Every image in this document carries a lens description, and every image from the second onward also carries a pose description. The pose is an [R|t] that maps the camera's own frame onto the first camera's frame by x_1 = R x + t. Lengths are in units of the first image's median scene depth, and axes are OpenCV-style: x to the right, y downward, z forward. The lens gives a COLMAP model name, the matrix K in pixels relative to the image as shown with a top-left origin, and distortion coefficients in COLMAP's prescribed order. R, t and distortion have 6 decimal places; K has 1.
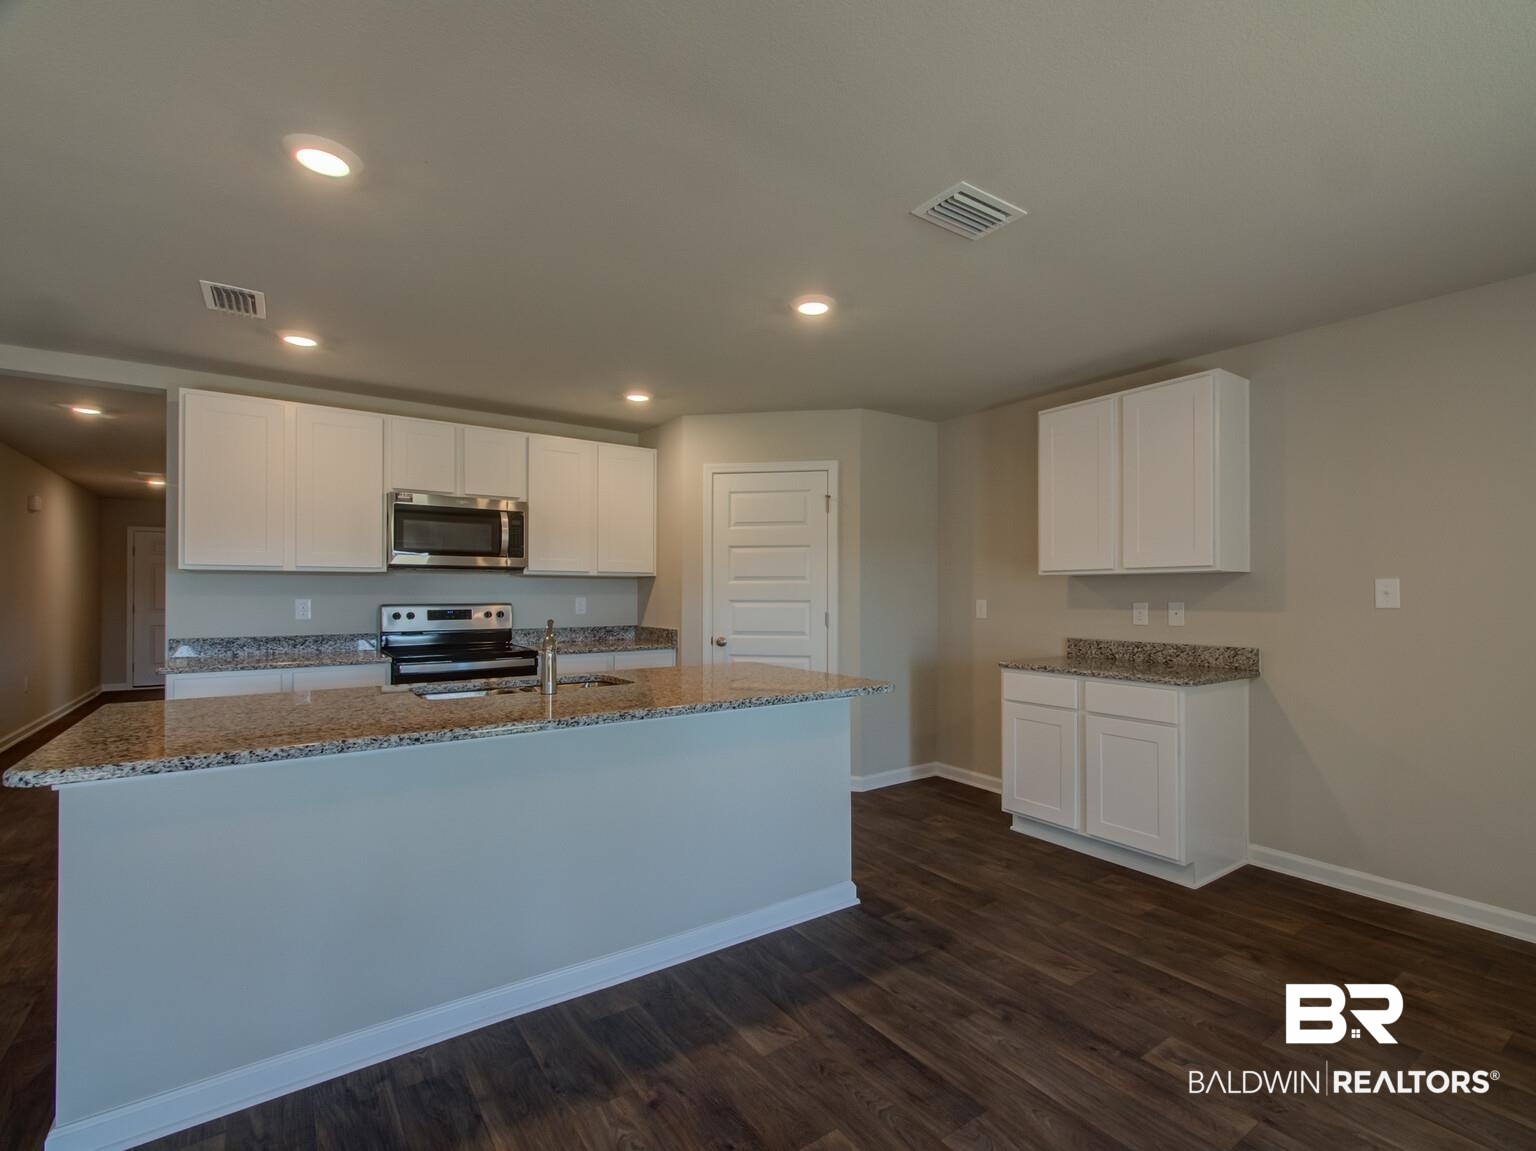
lens RADIAL K [[704.0, 0, 776.3], [0, 704.0, 589.2], [0, 0, 1]] dist [0.008048, -0.003364]
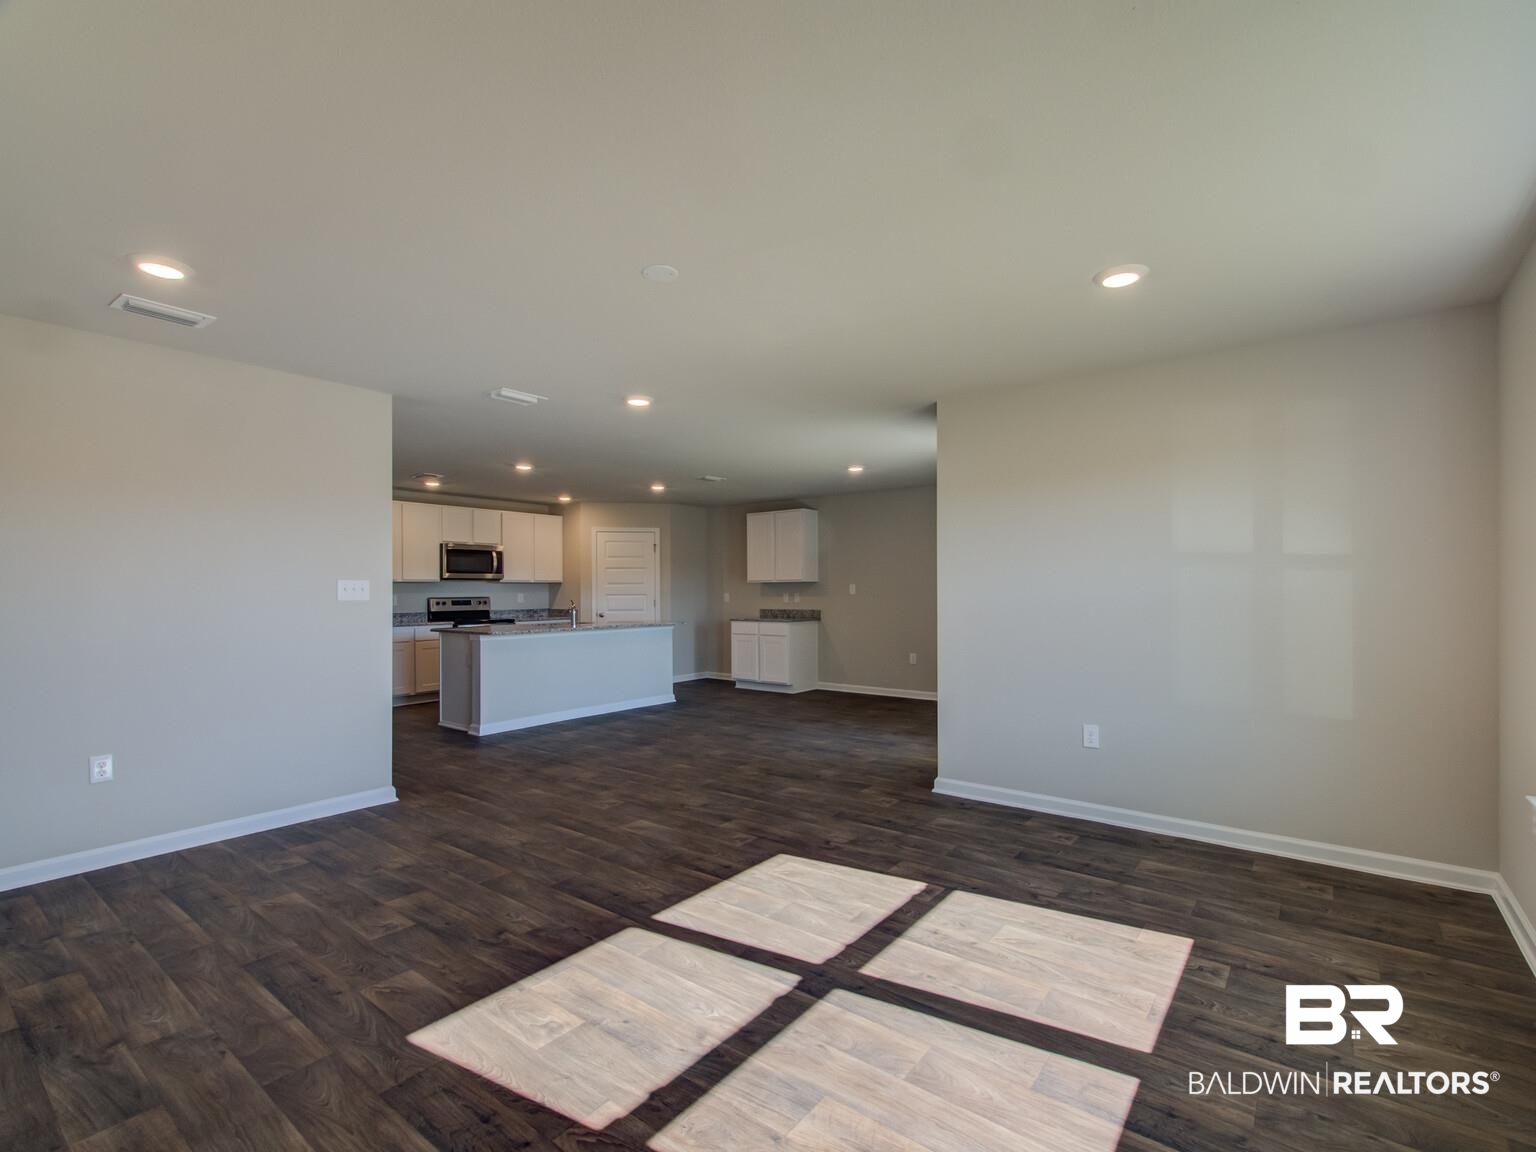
lens RADIAL K [[704.0, 0, 796.6], [0, 704.0, 587.4], [0, 0, 1]] dist [0.008048, -0.003364]
pose [[0.945325, -0.004617, 0.326098, -0.262173], [0.004784, 0.999989, 0.000289, -0.003322], [-0.326095, 0.001287, 0.945336, -1.390247]]
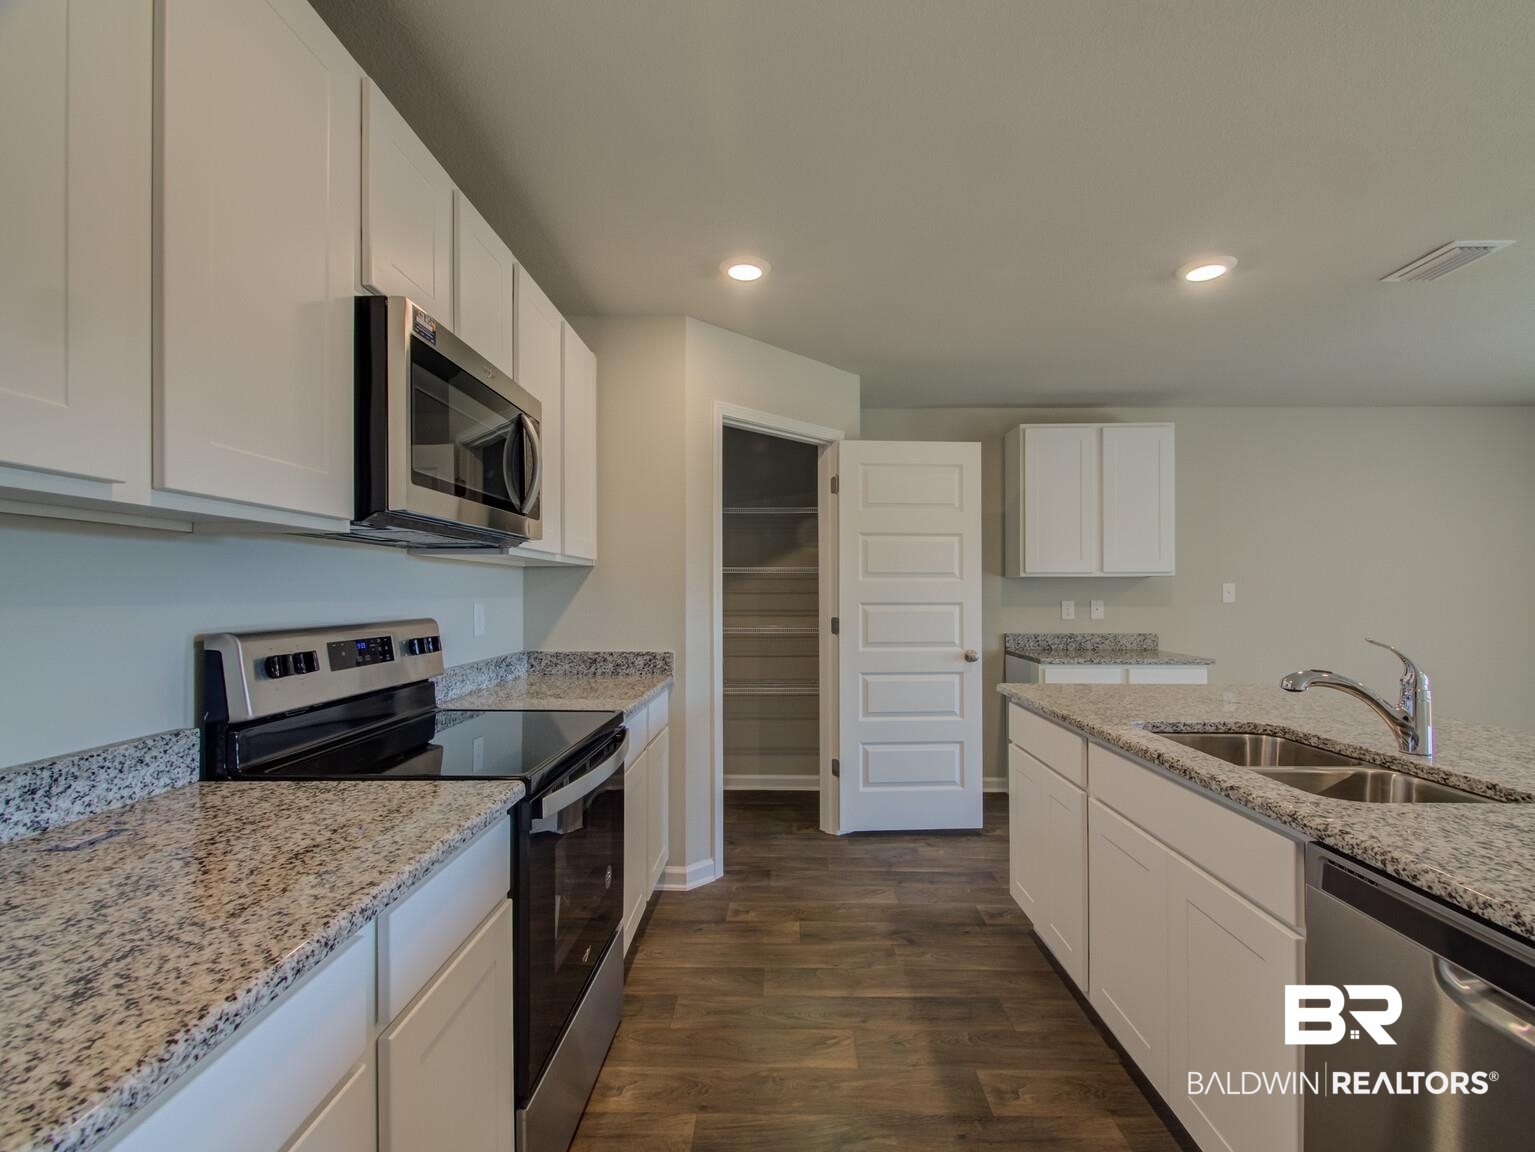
lens RADIAL K [[703.5, 0, 773.8], [0, 703.5, 589.0], [0, 0, 1]] dist [0.008048, -0.003364]
pose [[0.599126, 0.002299, 0.800652, -0.759872], [-0.002709, 0.999996, -0.000844, 0.001514], [-0.800650, -0.001663, 0.599129, 0.702266]]
